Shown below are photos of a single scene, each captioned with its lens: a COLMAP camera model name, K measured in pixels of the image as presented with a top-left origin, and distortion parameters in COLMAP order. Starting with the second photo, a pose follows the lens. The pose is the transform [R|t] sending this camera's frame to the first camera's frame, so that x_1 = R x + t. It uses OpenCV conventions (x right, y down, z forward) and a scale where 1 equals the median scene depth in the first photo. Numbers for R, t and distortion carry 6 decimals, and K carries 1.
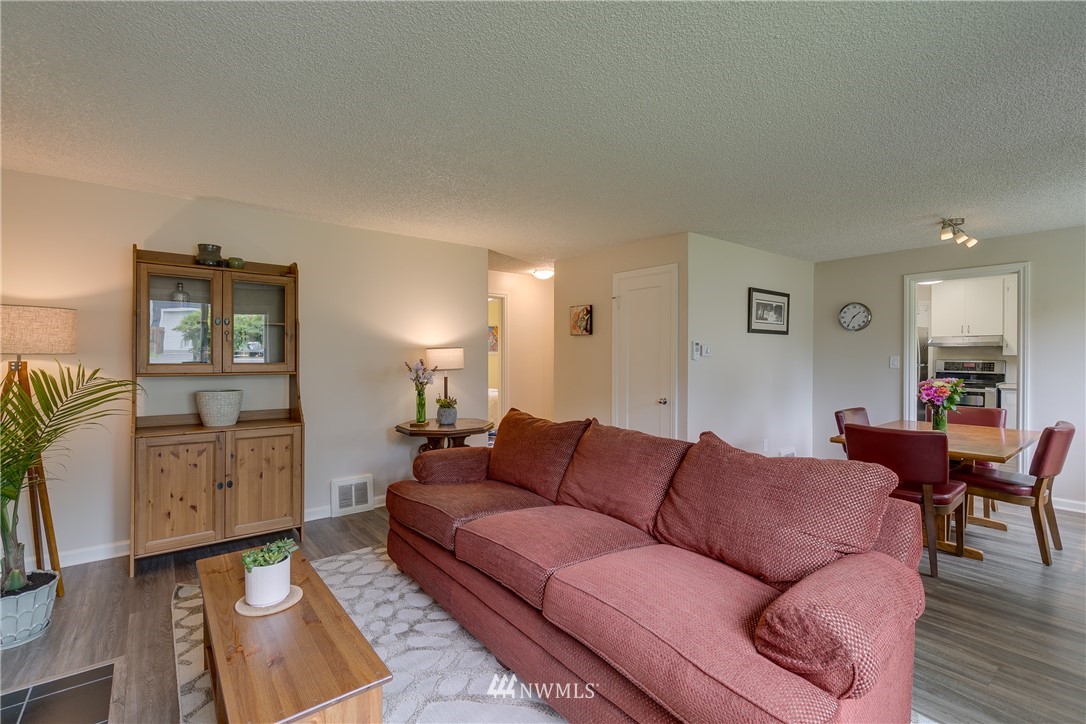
lens RADIAL K [[485.7, 0, 538.3], [0, 485.7, 359.6], [0, 0, 1]] dist [-0.003177, 0.001705]
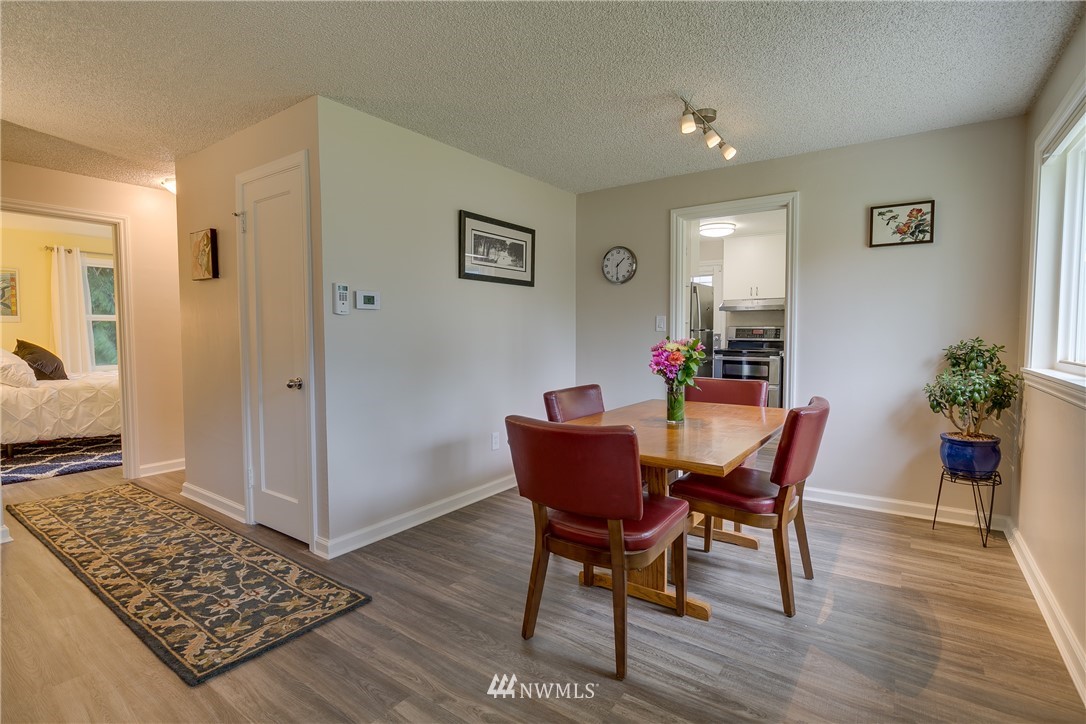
lens RADIAL K [[517.7, 0, 537.7], [0, 517.7, 358.4], [0, 0, 1]] dist [-0.004350, -0.000687]
pose [[0.961125, -0.017593, 0.275552, 0.366967], [0.005740, 0.999025, 0.043763, 0.027423], [-0.276054, -0.040480, 0.960289, 0.298572]]
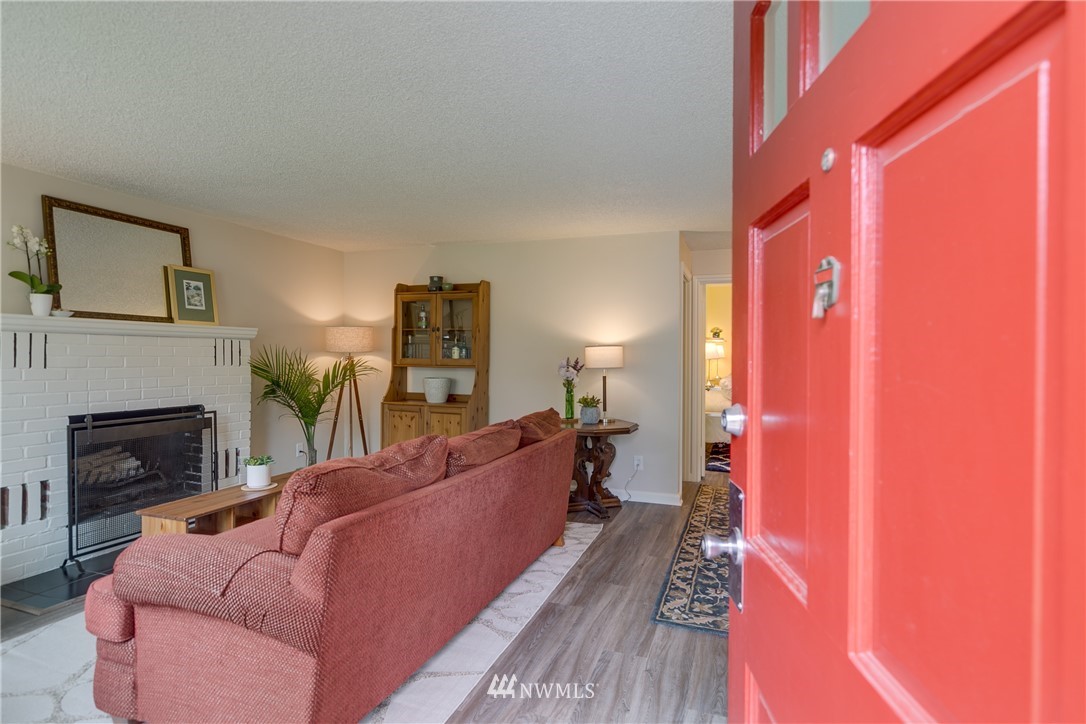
lens RADIAL K [[555.5, 0, 545.5], [0, 555.5, 358.9], [0, 0, 1]] dist [-0.006152, -0.000881]
pose [[0.530752, 0.009325, -0.847476, 0.675234], [-0.012066, 0.999921, 0.003446, -0.001093], [0.847441, 0.008397, 0.530823, 0.308856]]
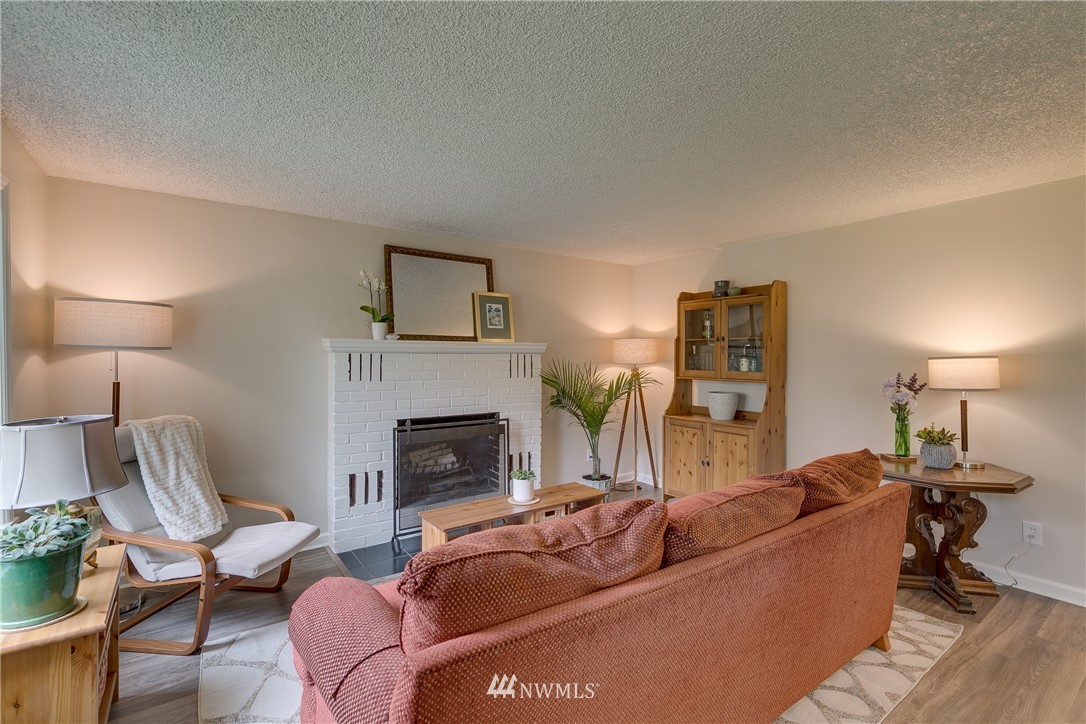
lens RADIAL K [[485.7, 0, 544.5], [0, 485.7, 358.0], [0, 0, 1]] dist [-0.003177, 0.001705]
pose [[-0.046256, 0.001762, -0.998928, 0.499339], [-0.006499, 0.999977, 0.002064, -0.020377], [0.998908, 0.006588, -0.046243, 0.445551]]
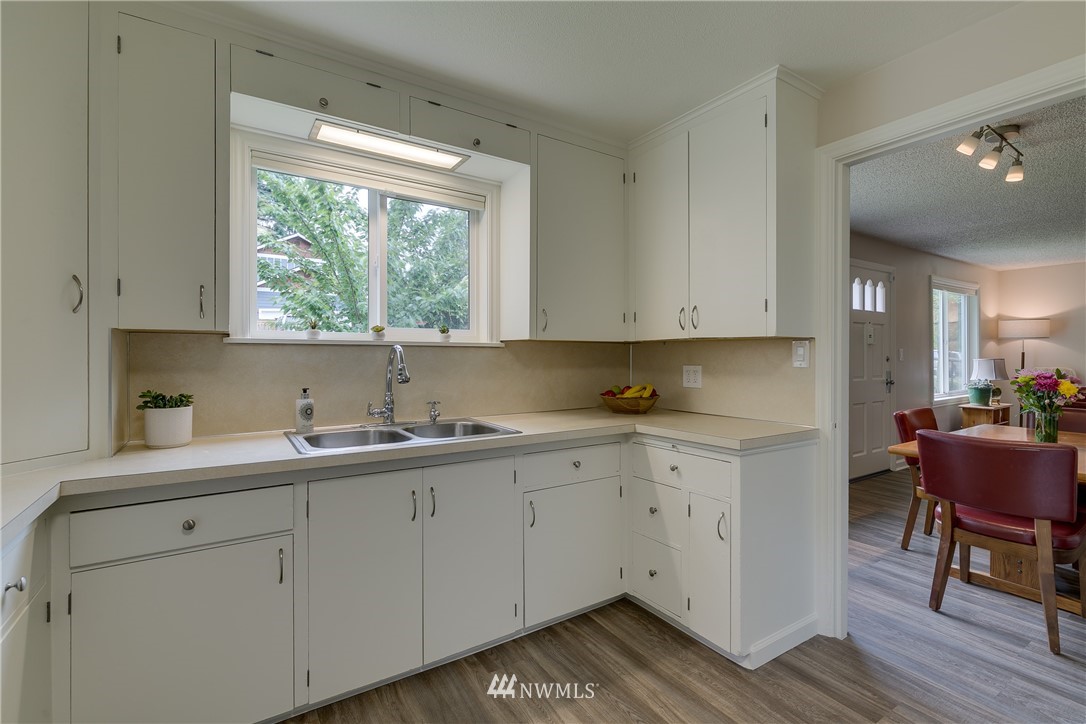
lens RADIAL K [[485.7, 0, 547.6], [0, 485.7, 358.9], [0, 0, 1]] dist [-0.003177, 0.001705]
pose [[-0.995851, 0.000756, 0.090998, 1.218621], [0.002340, 0.999848, 0.017296, 0.005634], [-0.090971, 0.017437, -0.995701, 1.477641]]
